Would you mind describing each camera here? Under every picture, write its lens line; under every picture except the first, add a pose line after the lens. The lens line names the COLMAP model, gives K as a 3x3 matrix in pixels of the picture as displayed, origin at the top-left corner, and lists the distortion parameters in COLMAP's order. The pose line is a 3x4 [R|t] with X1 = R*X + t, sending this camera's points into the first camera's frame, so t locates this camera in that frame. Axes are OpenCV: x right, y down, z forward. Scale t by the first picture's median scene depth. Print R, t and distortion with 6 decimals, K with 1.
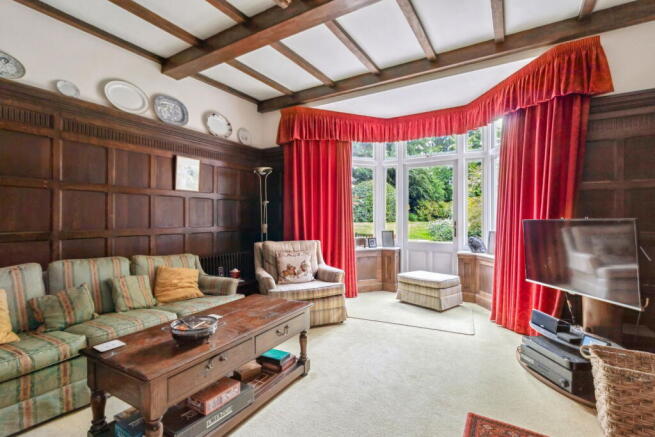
lens RADIAL K [[303.9, 0, 325.8], [0, 303.9, 222.3], [0, 0, 1]] dist [-0.001555, -0.000063]
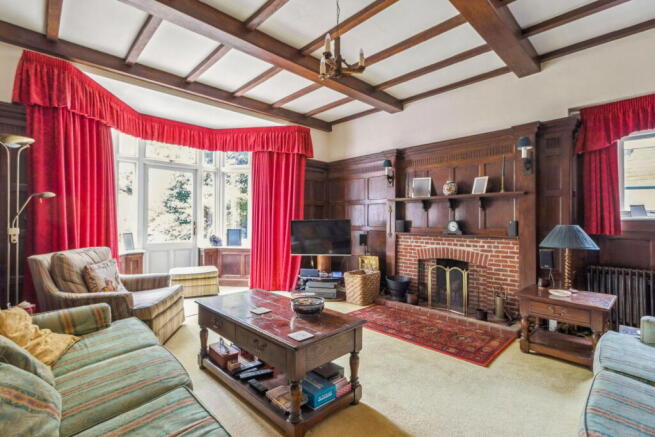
lens RADIAL K [[303.9, 0, 323.0], [0, 303.9, 217.8], [0, 0, 1]] dist [-0.001555, -0.000063]
pose [[0.260028, 0.004003, 0.965593, -0.633923], [0.018817, 0.999780, -0.009212, 0.001837], [-0.965418, 0.020565, 0.259895, 0.243212]]
